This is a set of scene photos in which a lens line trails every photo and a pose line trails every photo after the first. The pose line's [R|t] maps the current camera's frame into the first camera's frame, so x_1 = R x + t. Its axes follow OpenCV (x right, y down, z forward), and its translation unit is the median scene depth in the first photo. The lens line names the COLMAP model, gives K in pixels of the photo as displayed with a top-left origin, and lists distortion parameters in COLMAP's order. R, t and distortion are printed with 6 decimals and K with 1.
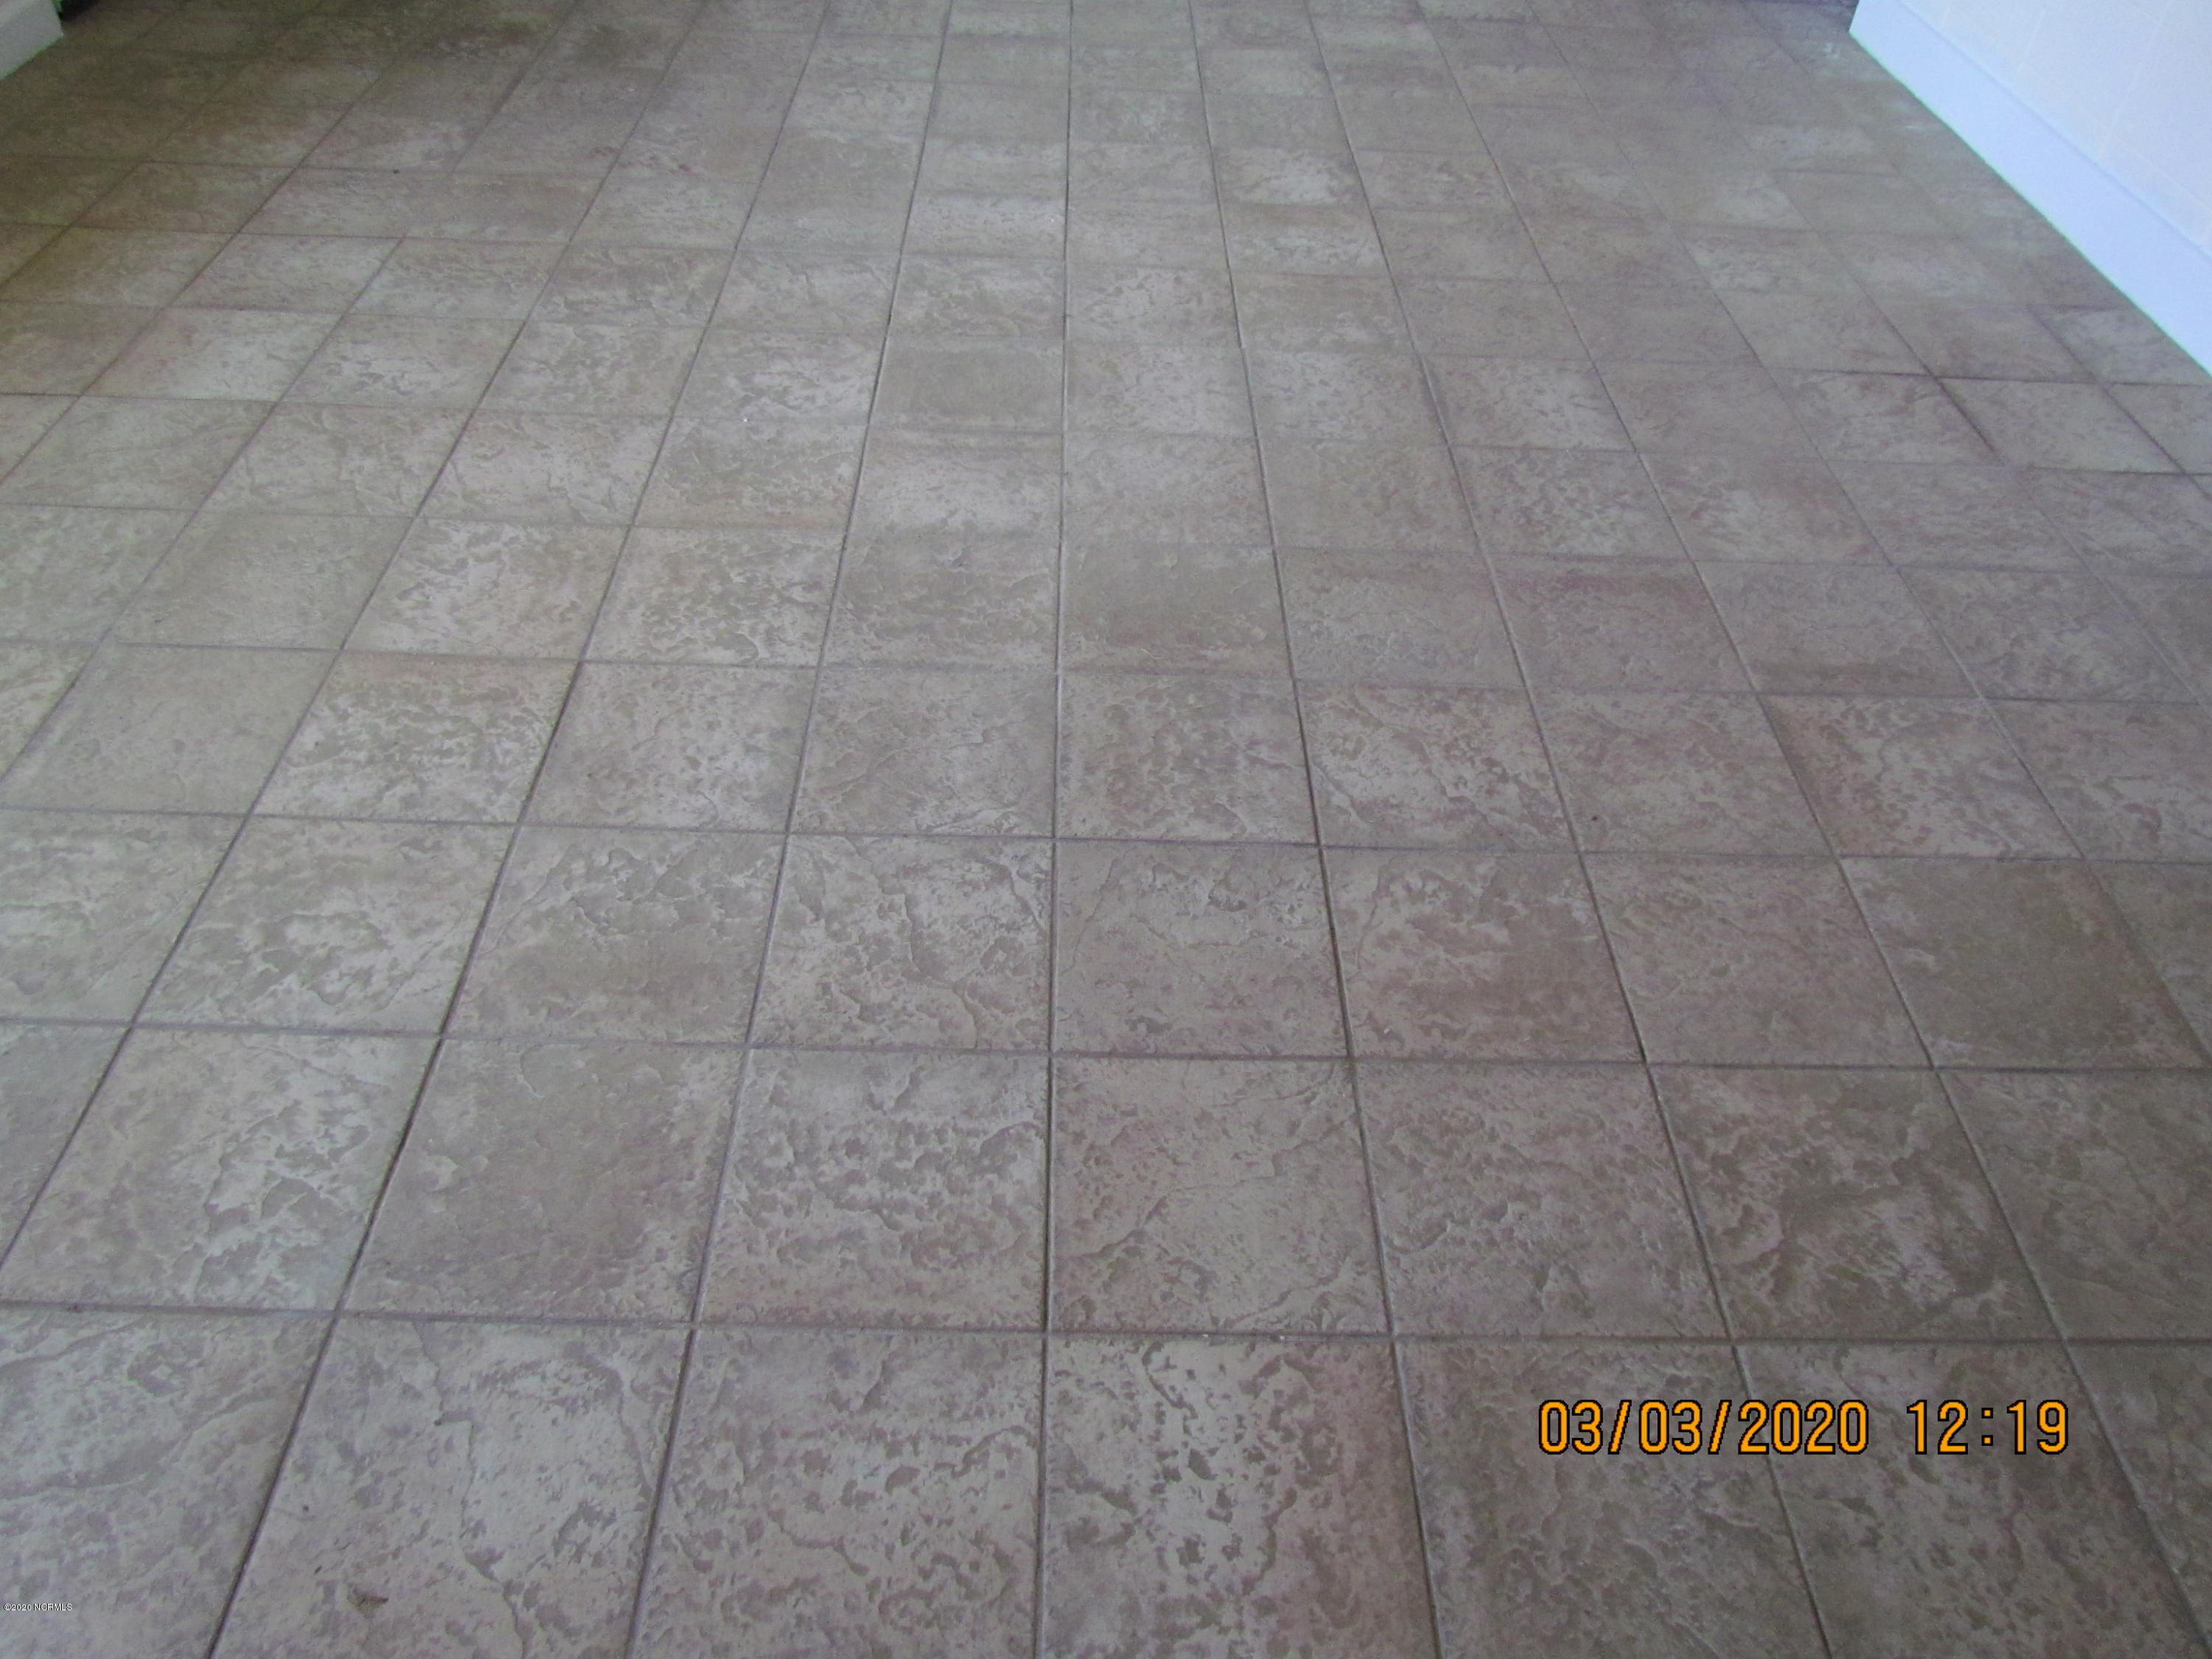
lens RADIAL K [[1582.1, 0, 1106.0], [0, 1582.1, 829.5], [0, 0, 1]] dist [-0.026378, 0.001082]
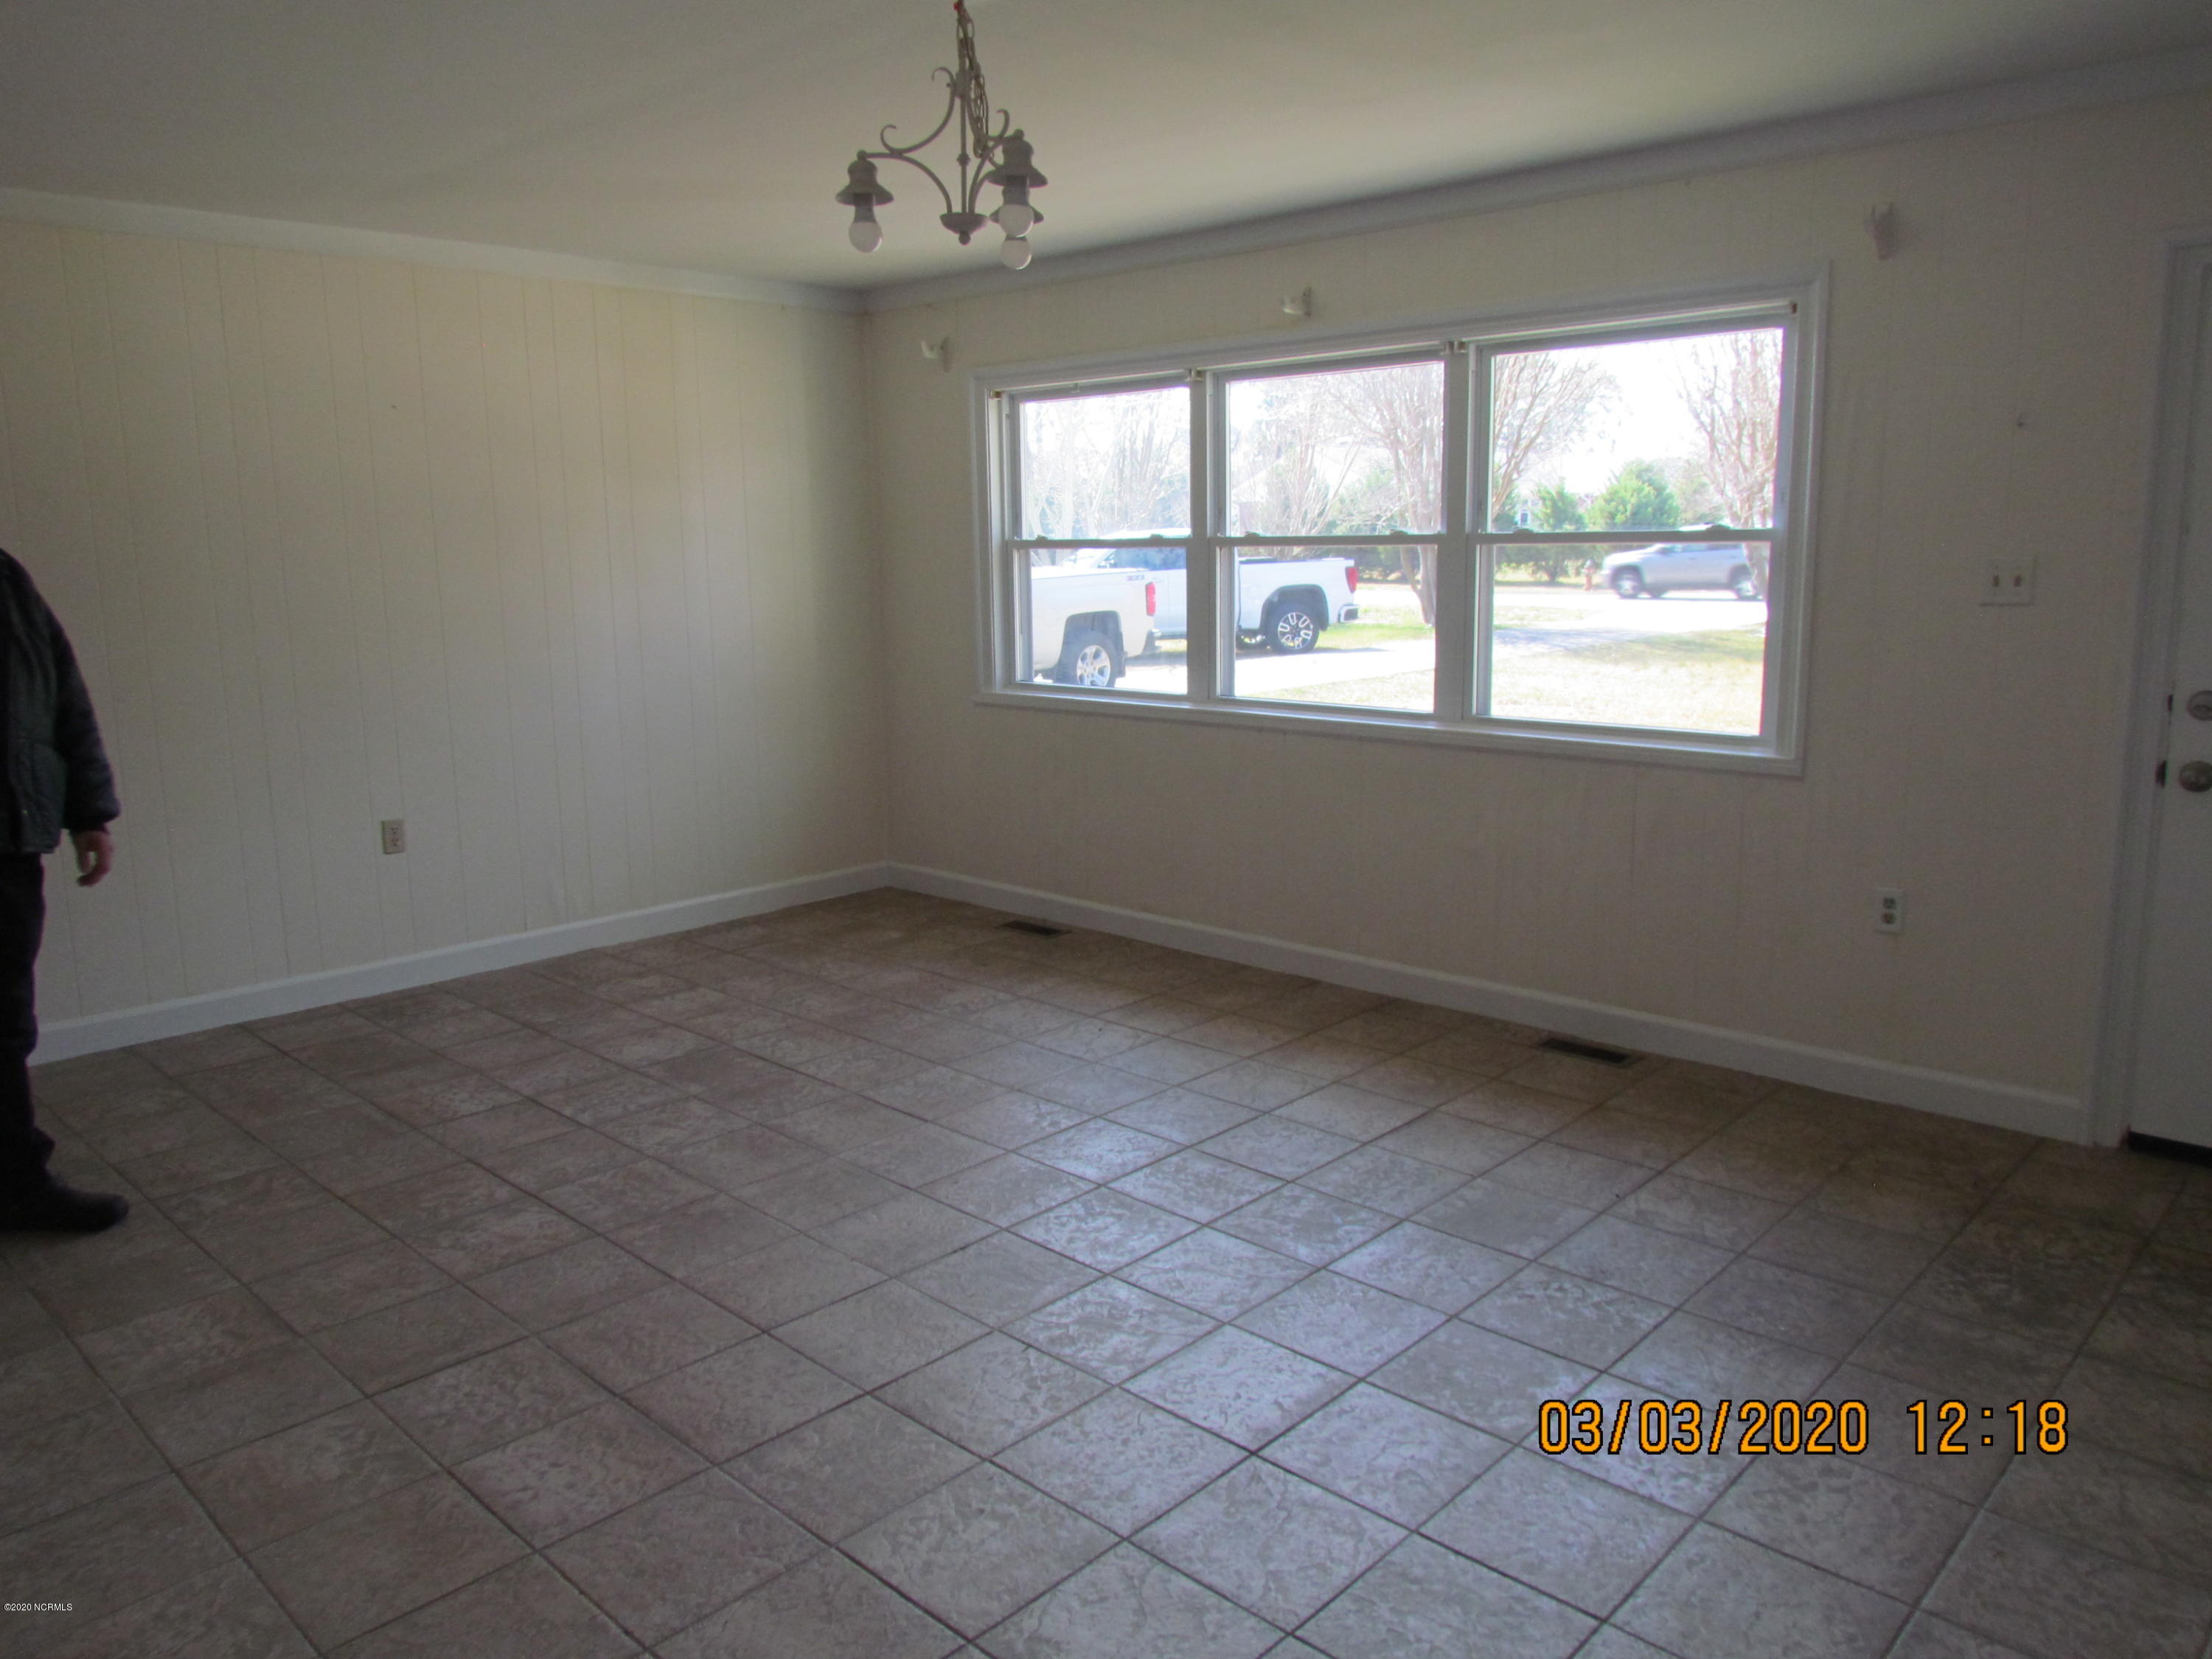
lens RADIAL K [[1572.3, 0, 1106.0], [0, 1572.3, 829.5], [0, 0, 1]] dist [0.004935, -0.004048]
pose [[-0.694539, 0.098248, -0.712715, 0.877733], [-0.509670, 0.631999, 0.583793, -1.586610], [0.507791, 0.768716, -0.388874, 1.568341]]
